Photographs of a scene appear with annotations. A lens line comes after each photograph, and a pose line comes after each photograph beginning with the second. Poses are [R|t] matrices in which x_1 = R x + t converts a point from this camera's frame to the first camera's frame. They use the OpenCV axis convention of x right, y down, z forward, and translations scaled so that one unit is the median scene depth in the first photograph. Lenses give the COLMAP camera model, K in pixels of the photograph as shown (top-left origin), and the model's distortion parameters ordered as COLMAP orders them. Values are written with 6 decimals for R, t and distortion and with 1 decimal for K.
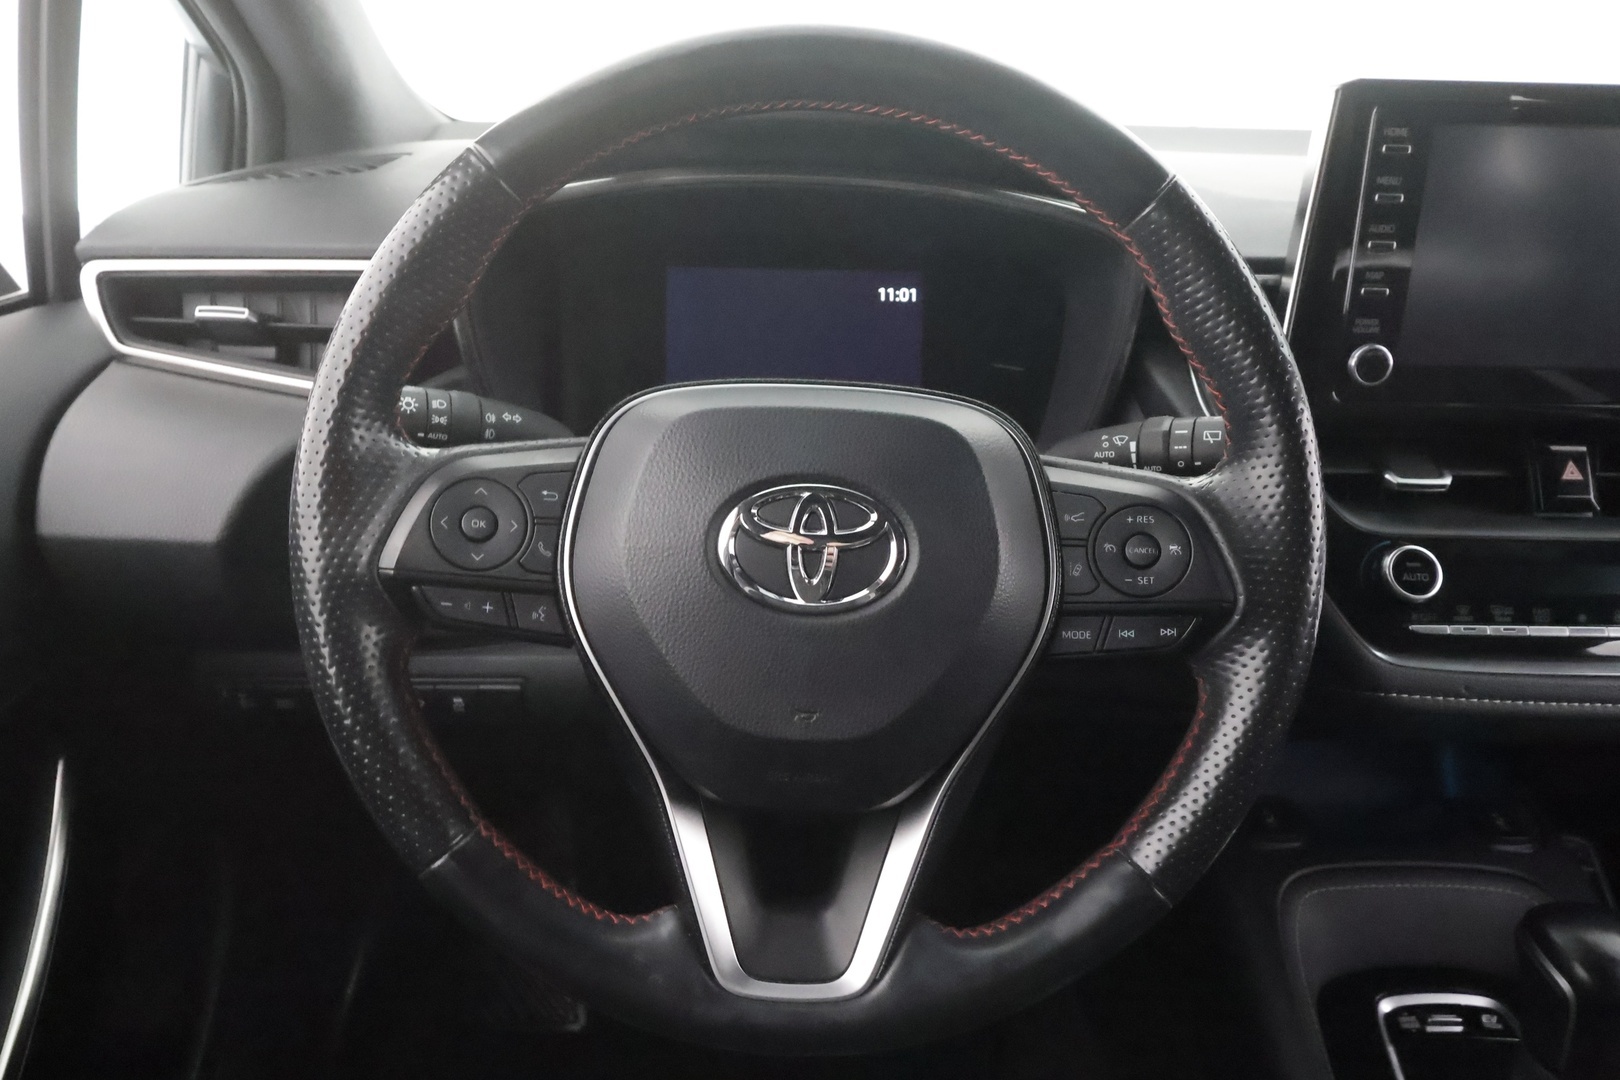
lens RADIAL K [[1139.5, 0, 808.3], [0, 1139.5, 538.1], [0, 0, 1]] dist [0.011211, -0.000702]
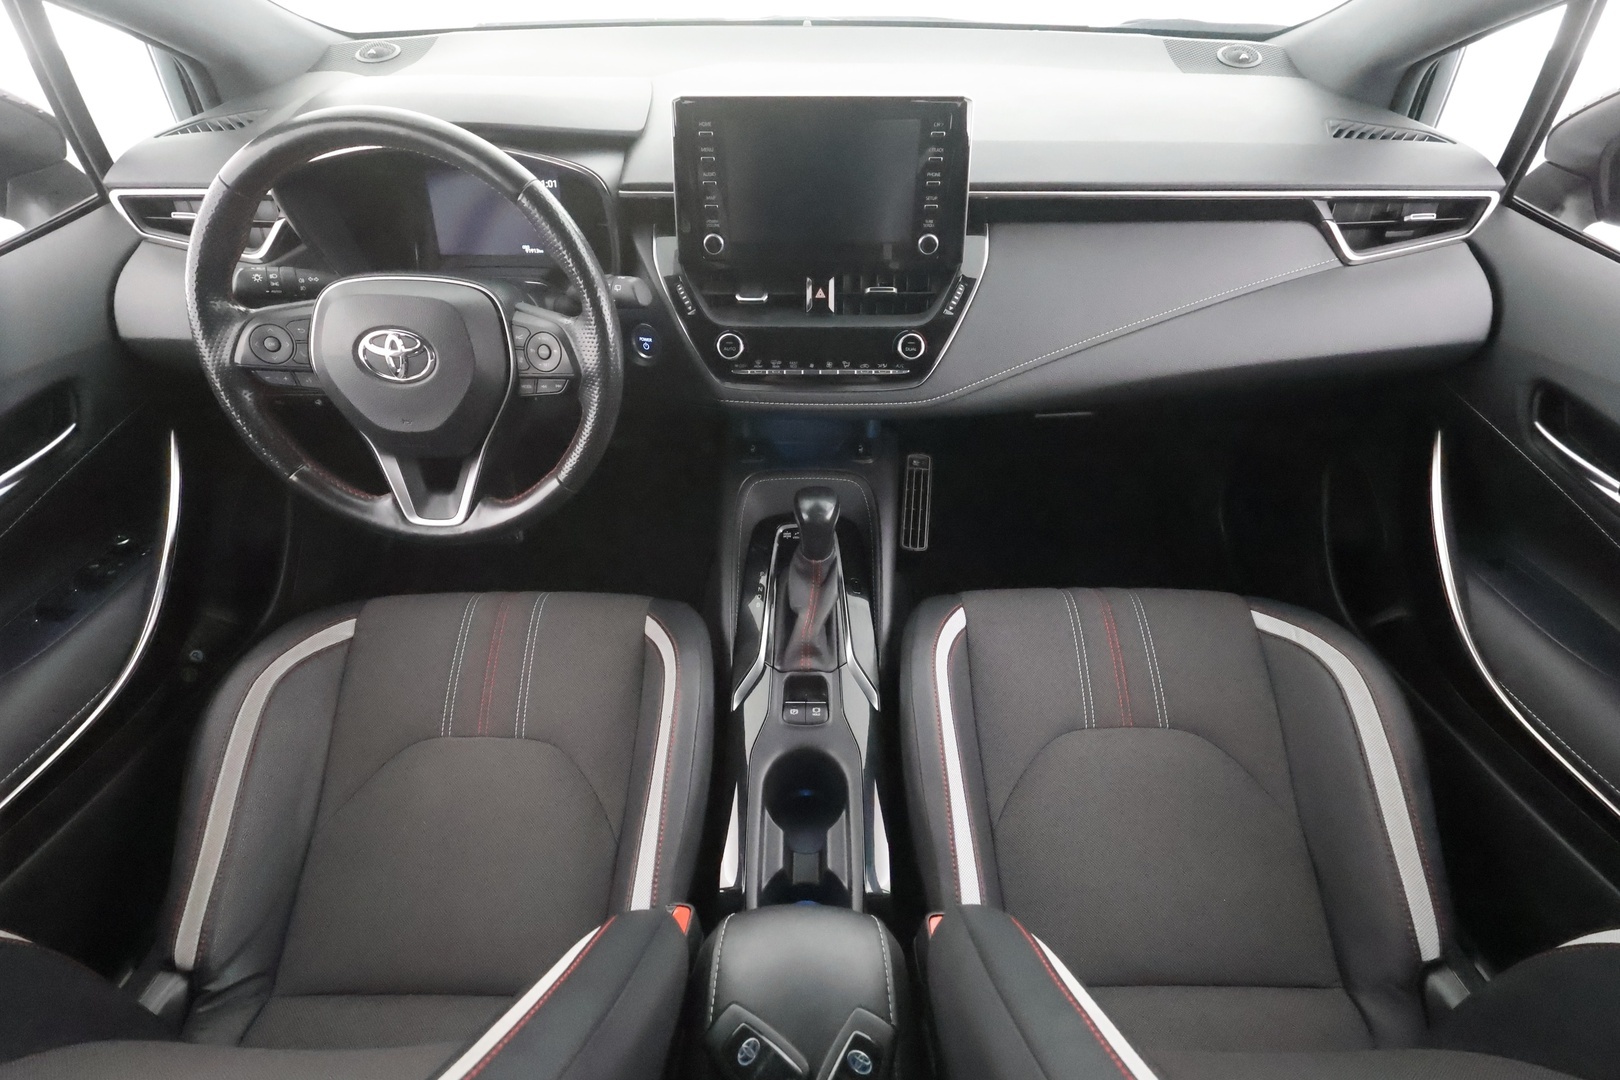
lens RADIAL K [[757.8, 0, 808.1], [0, 757.8, 540.4], [0, 0, 1]] dist [-0.000238, 0.000432]
pose [[0.999662, -0.006501, -0.025152, 0.726238], [0.015468, 0.926803, 0.375228, -0.173555], [0.020872, -0.375491, 0.926591, -0.514294]]
